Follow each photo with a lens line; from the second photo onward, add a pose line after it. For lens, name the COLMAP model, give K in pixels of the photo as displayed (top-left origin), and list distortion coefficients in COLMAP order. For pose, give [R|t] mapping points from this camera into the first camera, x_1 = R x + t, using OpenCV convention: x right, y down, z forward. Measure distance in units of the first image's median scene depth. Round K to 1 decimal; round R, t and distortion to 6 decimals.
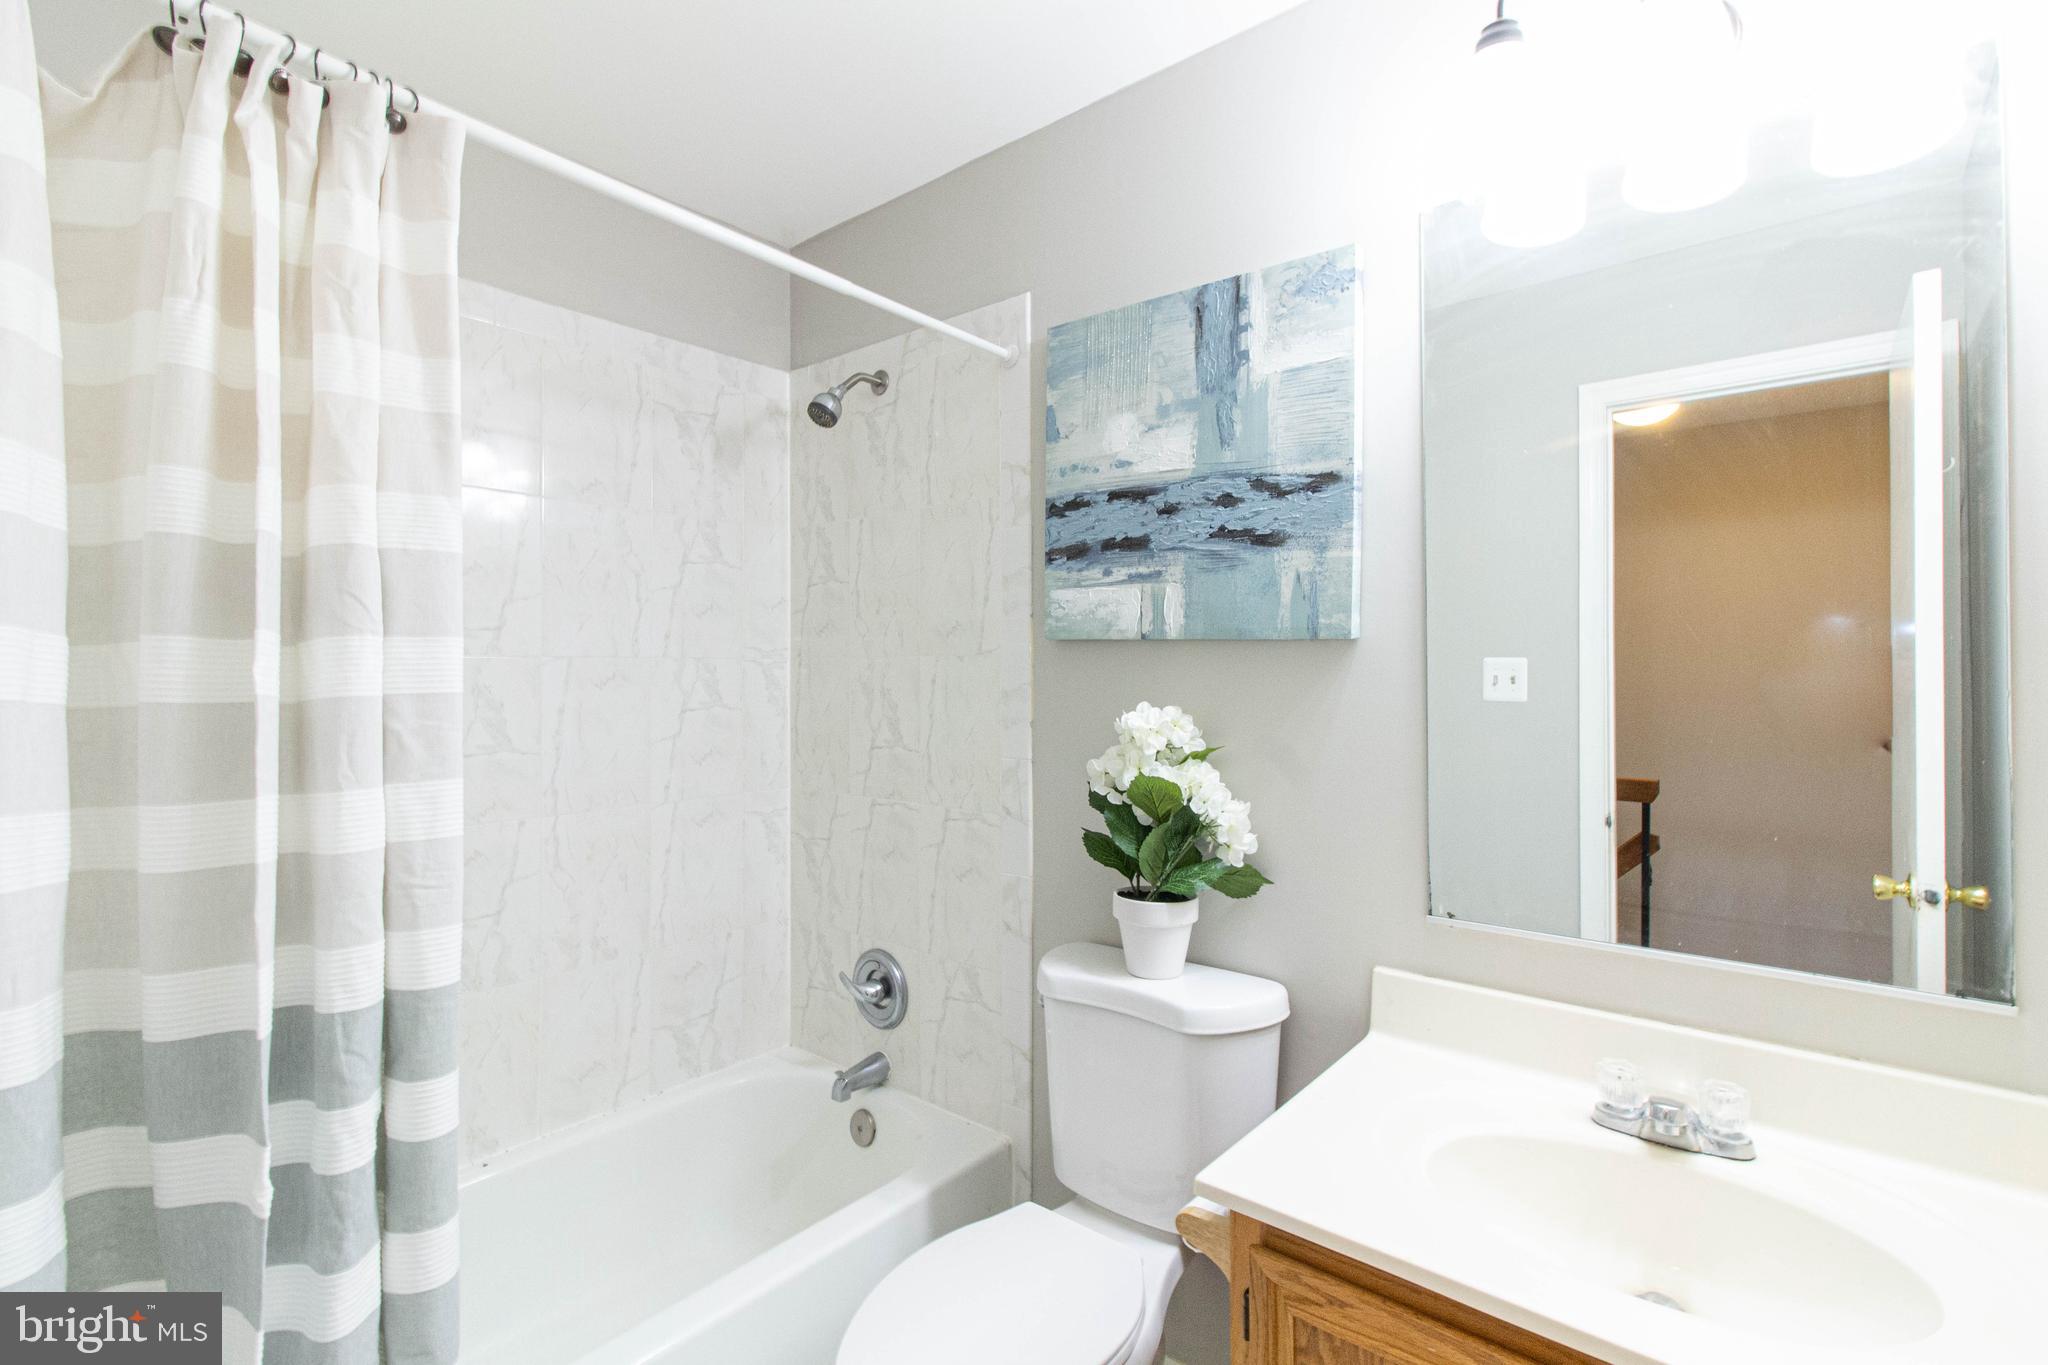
lens RADIAL K [[957.3, 0, 1038.9], [0, 957.3, 671.2], [0, 0, 1]] dist [-0.000691, 0.000478]
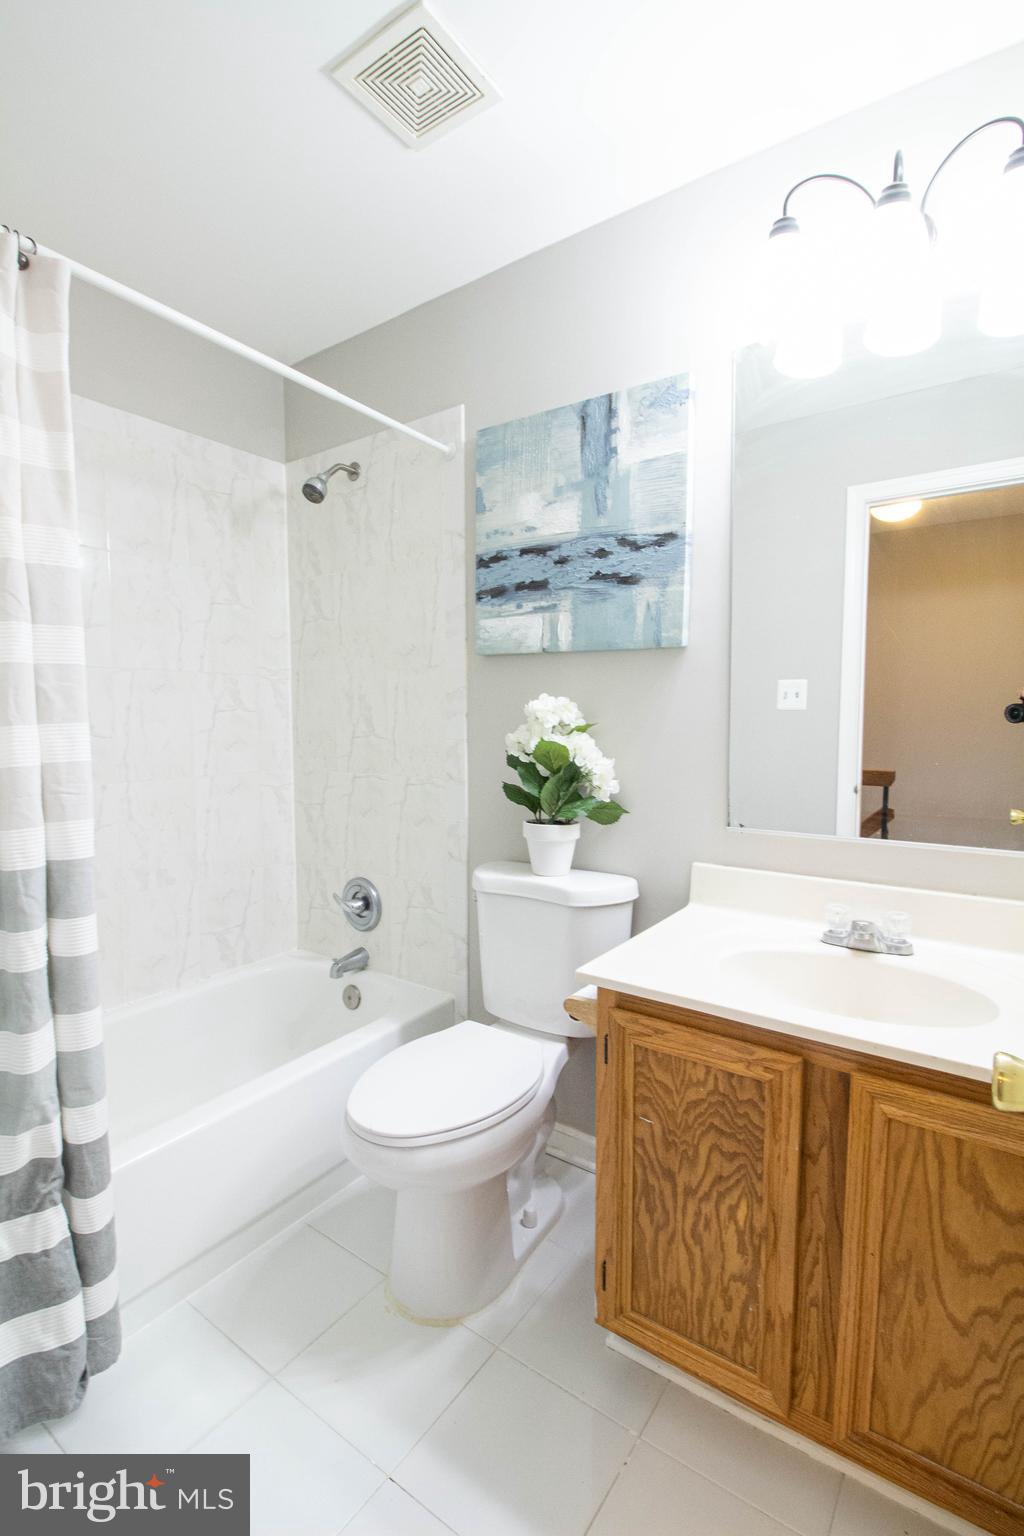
lens RADIAL K [[707.8, 0, 512.0], [0, 707.8, 768.0], [0, 0, 1]] dist [-0.000091, -0.014065]
pose [[0.997901, -0.005733, 0.064500, -0.010526], [0.000405, 0.996606, 0.082321, 0.056801], [-0.064754, -0.082122, 0.994516, -0.087299]]
